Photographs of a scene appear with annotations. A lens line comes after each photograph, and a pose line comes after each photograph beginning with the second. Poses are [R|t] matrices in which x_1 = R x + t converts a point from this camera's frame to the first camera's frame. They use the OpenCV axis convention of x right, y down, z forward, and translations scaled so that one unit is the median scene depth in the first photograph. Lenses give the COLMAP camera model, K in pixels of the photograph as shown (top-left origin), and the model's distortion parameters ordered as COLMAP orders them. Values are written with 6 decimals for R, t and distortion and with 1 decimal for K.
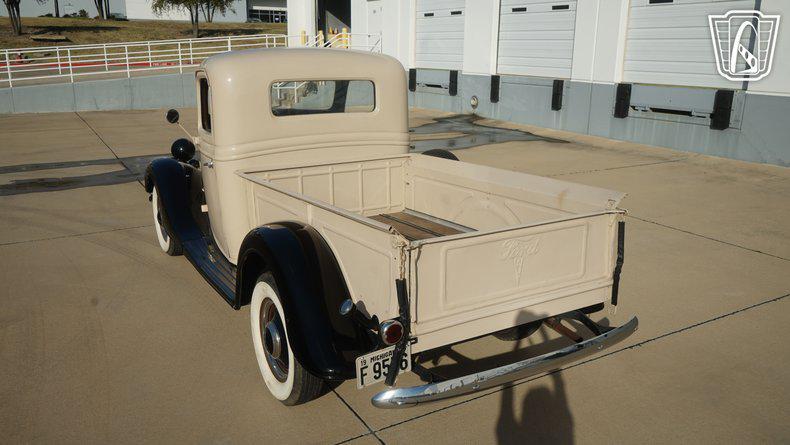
lens RADIAL K [[630.3, 0, 392.0], [0, 630.3, 224.8], [0, 0, 1]] dist [-0.014638, 0.010943]
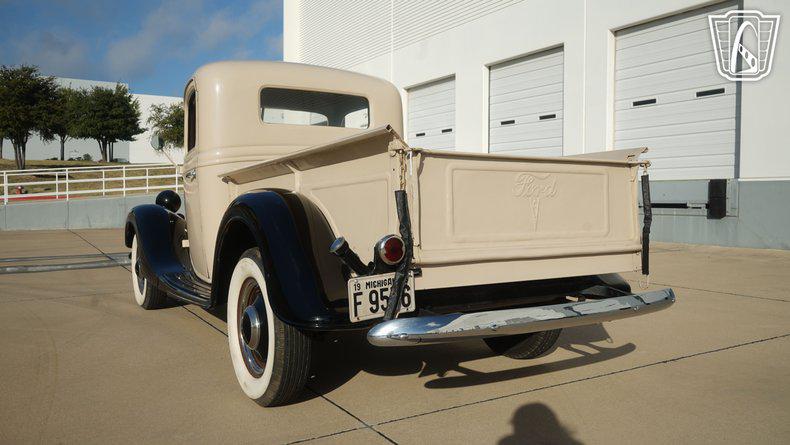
lens RADIAL K [[630.3, 0, 392.7], [0, 630.3, 221.8], [0, 0, 1]] dist [-0.014638, 0.010943]
pose [[0.999853, -0.012477, 0.011773, -0.005659], [0.014877, 0.972385, -0.232908, 0.242982], [-0.008542, 0.233049, 0.972428, 0.133995]]
